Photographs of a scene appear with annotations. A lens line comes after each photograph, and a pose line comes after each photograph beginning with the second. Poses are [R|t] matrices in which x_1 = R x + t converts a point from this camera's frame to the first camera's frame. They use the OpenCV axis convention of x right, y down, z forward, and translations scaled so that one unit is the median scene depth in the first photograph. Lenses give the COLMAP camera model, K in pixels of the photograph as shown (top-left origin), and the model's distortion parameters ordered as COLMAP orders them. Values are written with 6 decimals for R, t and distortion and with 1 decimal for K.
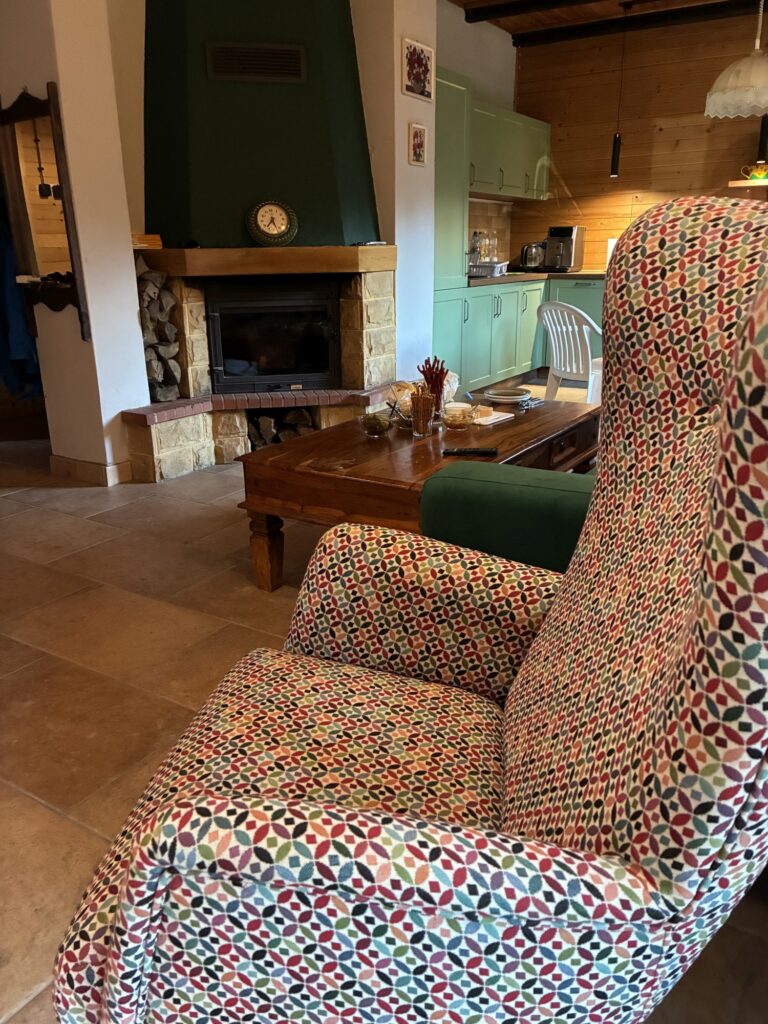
lens RADIAL K [[771.8, 0, 384.0], [0, 771.8, 512.0], [0, 0, 1]] dist [0.069313, -0.090107]
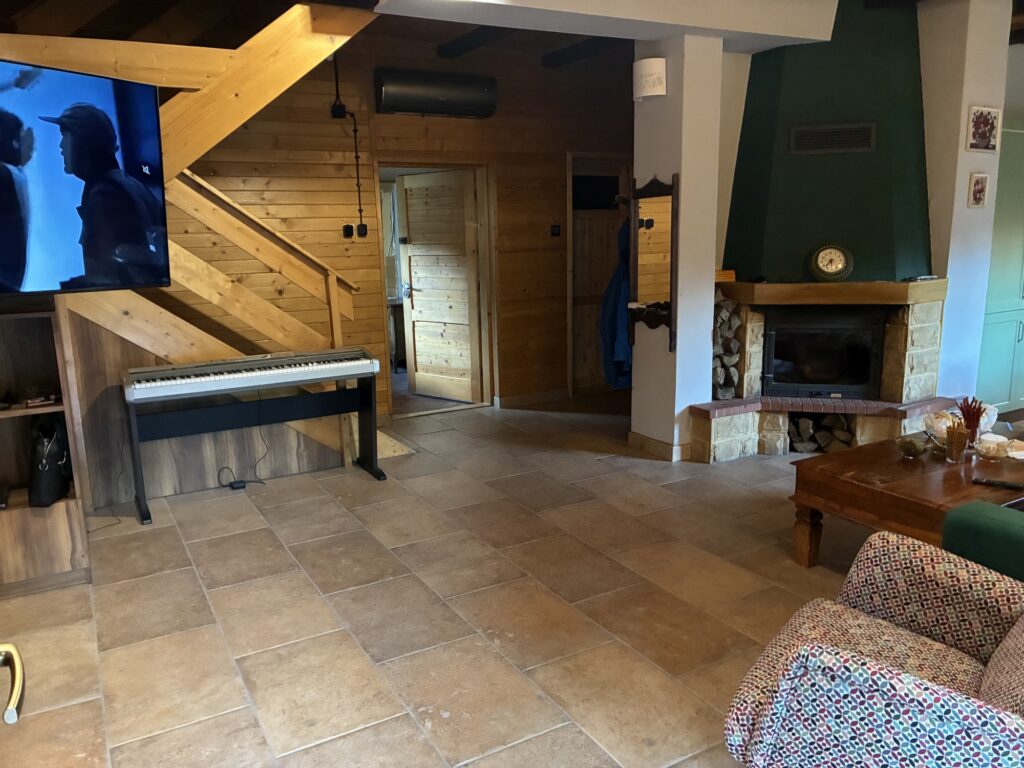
lens RADIAL K [[771.8, 0, 514.2], [0, 771.8, 381.0], [0, 0, 1]] dist [0.069313, -0.090107]
pose [[0.883045, 0.085711, -0.461394, -0.005612], [-0.142015, 0.985887, -0.088653, -0.020834], [0.447284, 0.143810, 0.882755, -0.431587]]
